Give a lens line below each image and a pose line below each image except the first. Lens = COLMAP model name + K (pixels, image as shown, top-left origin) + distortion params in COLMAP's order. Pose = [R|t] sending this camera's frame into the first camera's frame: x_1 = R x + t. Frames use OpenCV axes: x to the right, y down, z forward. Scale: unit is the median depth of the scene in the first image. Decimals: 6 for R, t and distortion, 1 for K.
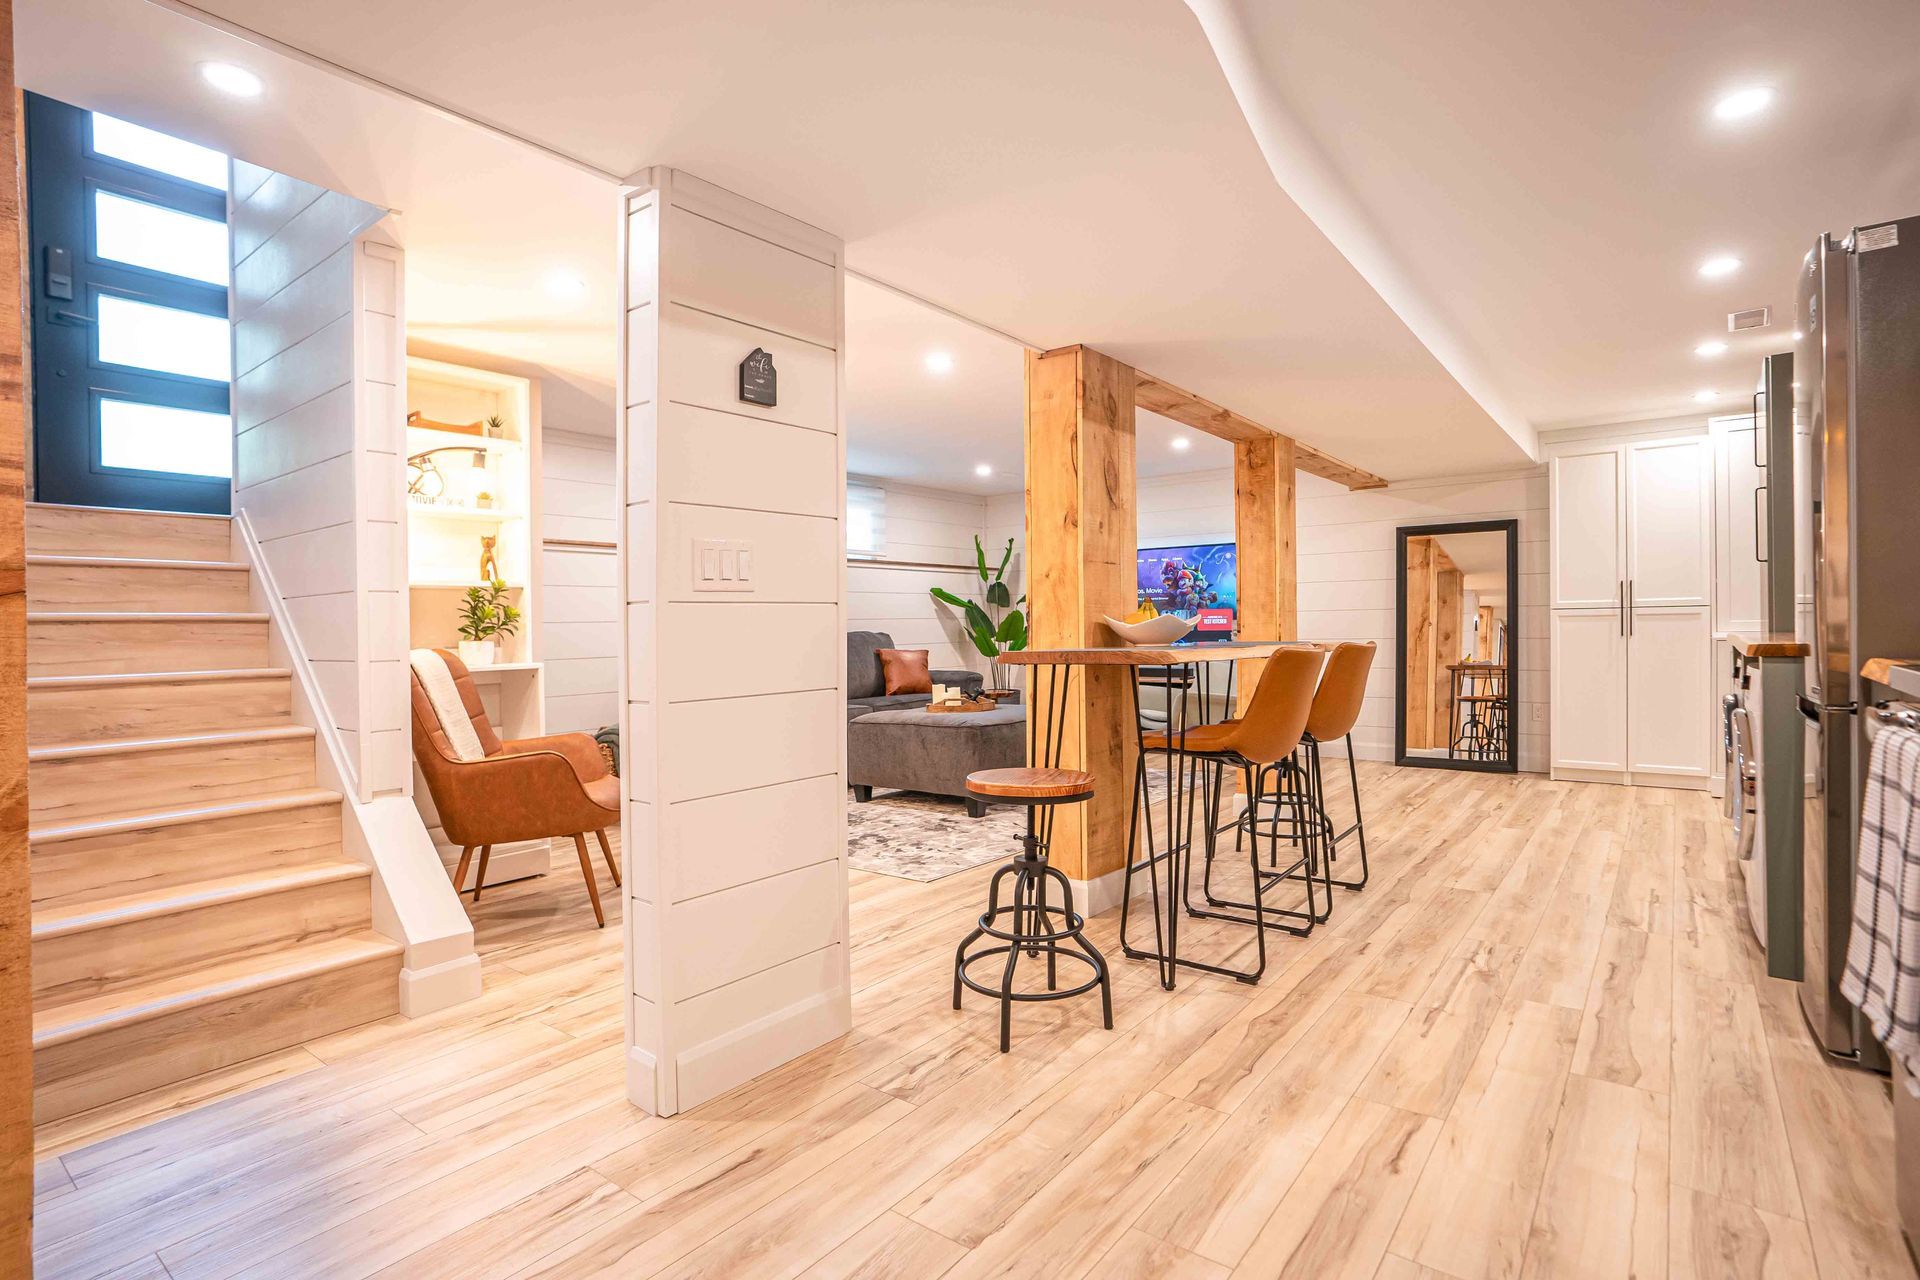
lens RADIAL K [[920.4, 0, 983.9], [0, 920.4, 638.9], [0, 0, 1]] dist [-0.040607, 0.007676]
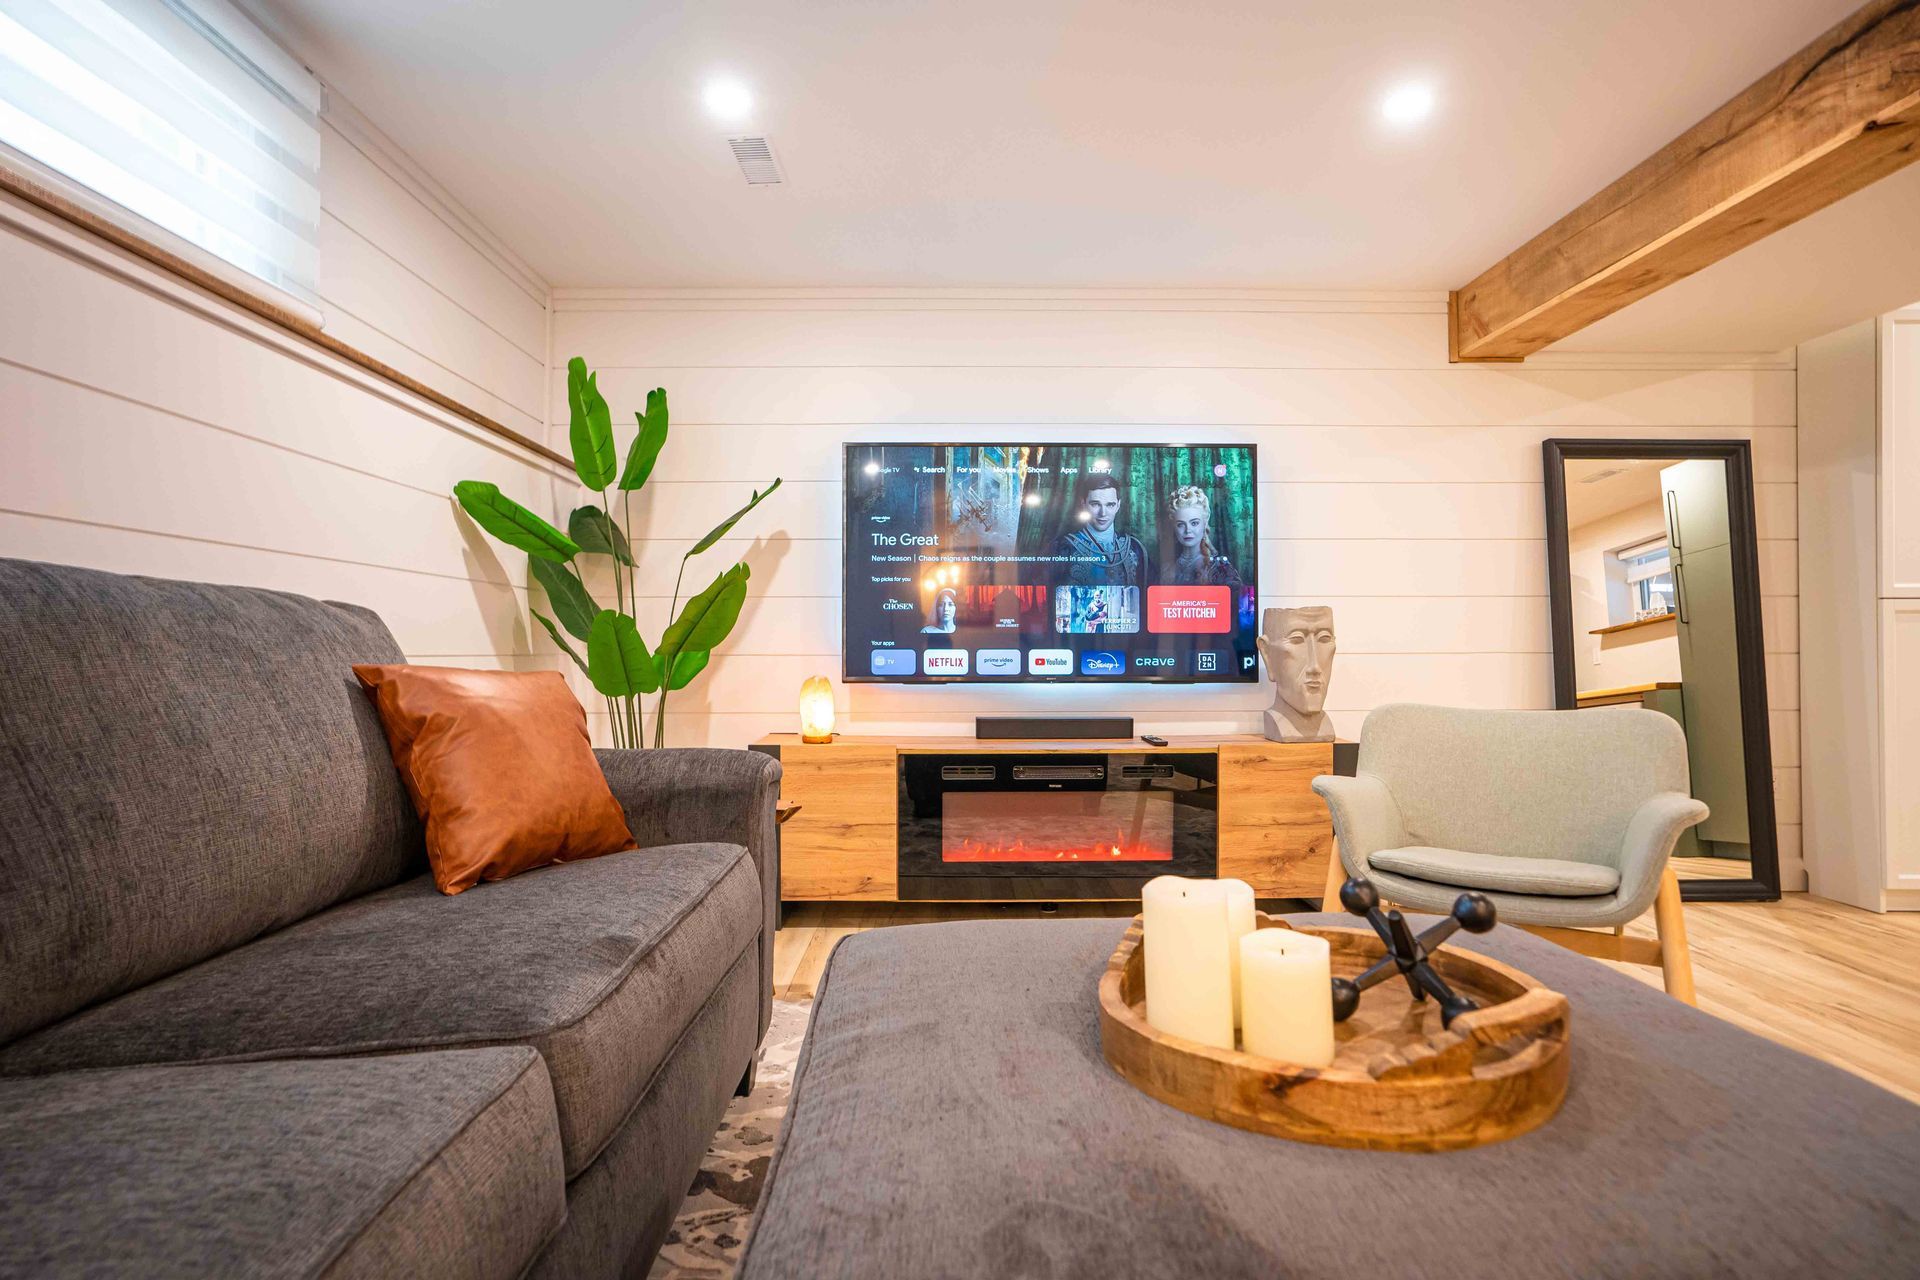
lens RADIAL K [[992.8, 0, 956.7], [0, 992.8, 645.0], [0, 0, 1]] dist [-0.002003, 0.001567]
pose [[0.801607, 0.022022, 0.597445, -0.258343], [-0.005418, 0.999548, -0.029573, 0.022008], [-0.597826, 0.020469, 0.801364, 1.314592]]
